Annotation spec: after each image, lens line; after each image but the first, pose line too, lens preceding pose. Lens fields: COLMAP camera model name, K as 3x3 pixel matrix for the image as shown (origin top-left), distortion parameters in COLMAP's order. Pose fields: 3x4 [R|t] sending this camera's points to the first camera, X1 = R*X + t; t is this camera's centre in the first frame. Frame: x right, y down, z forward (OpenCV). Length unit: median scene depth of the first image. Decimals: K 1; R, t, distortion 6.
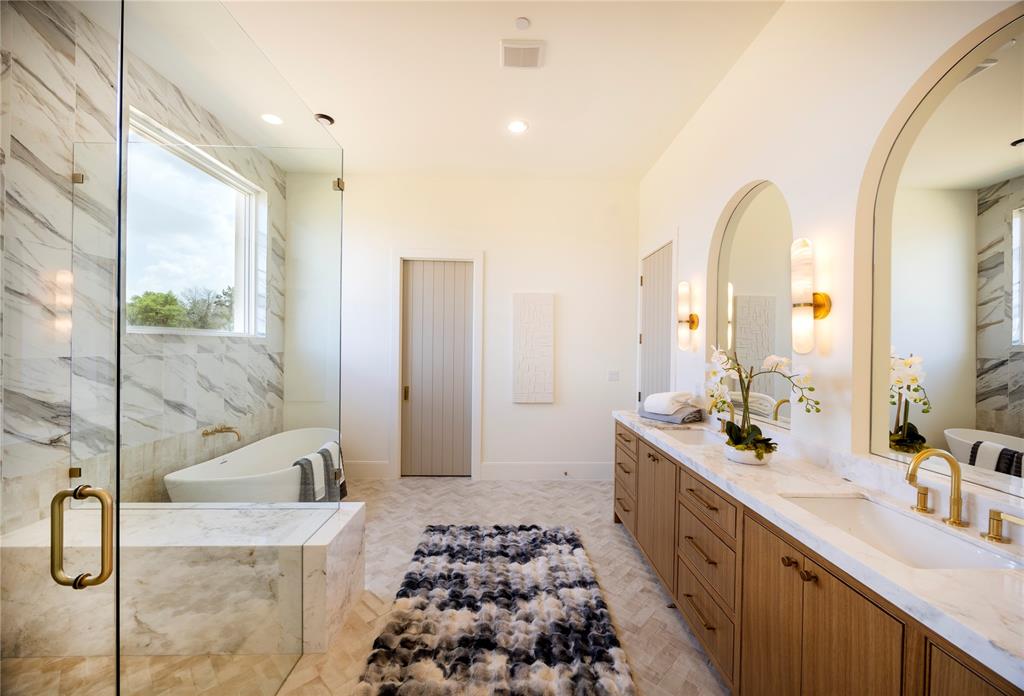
lens RADIAL K [[409.4, 0, 512.0], [0, 409.4, 348.0], [0, 0, 1]] dist [0.000751, 0.000137]
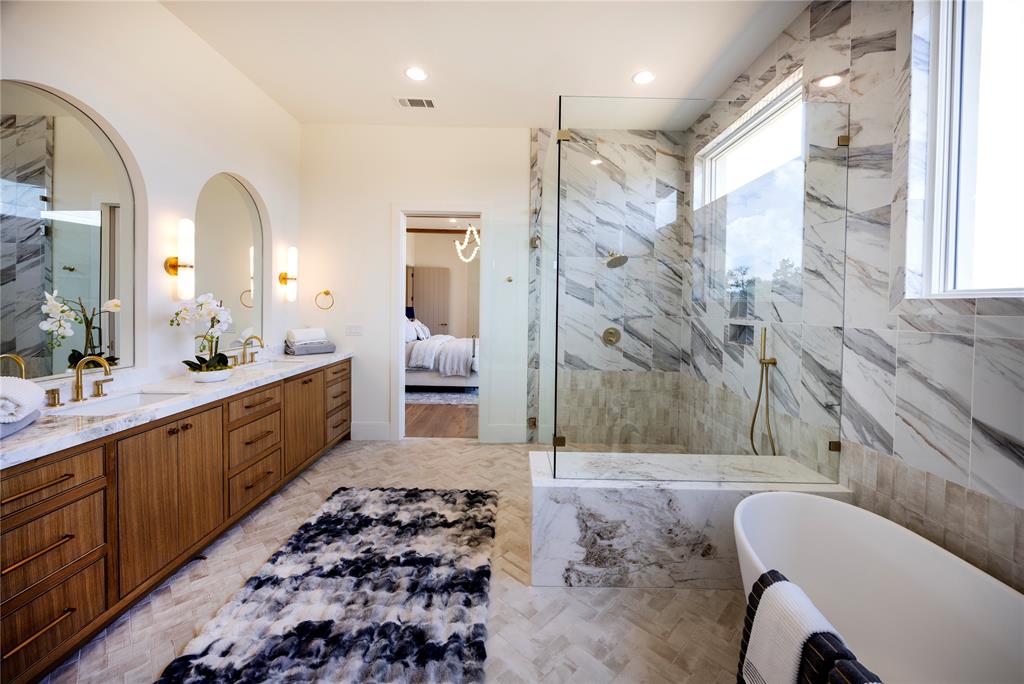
lens RADIAL K [[393.0, 0, 570.8], [0, 393.0, 311.1], [0, 0, 1]] dist [-0.001148, 0.000008]
pose [[-0.990181, -0.027887, -0.136982, -0.278963], [-0.030334, 0.999415, 0.015812, -0.010069], [0.136461, 0.019812, -0.990447, 1.640834]]
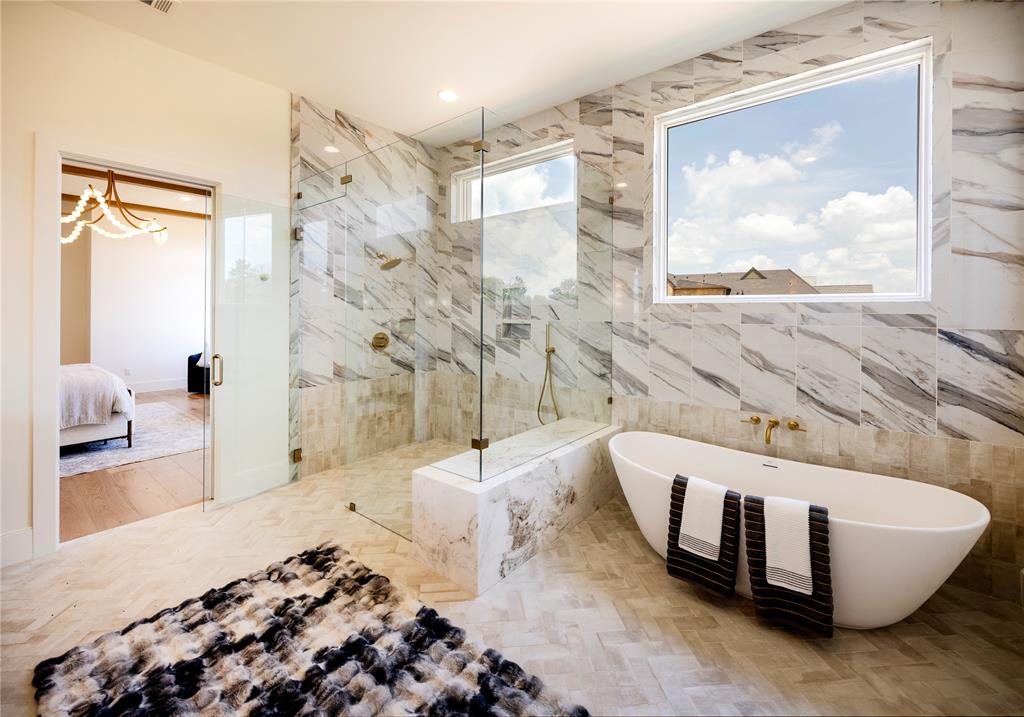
lens RADIAL K [[382.4, 0, 511.9], [0, 382.4, 308.7], [0, 0, 1]] dist [-0.001229, 0.000079]
pose [[-0.594863, -0.016136, -0.803665, 0.224719], [-0.011790, 0.999866, -0.011348, -0.004590], [0.803740, 0.002724, -0.594974, 1.374405]]
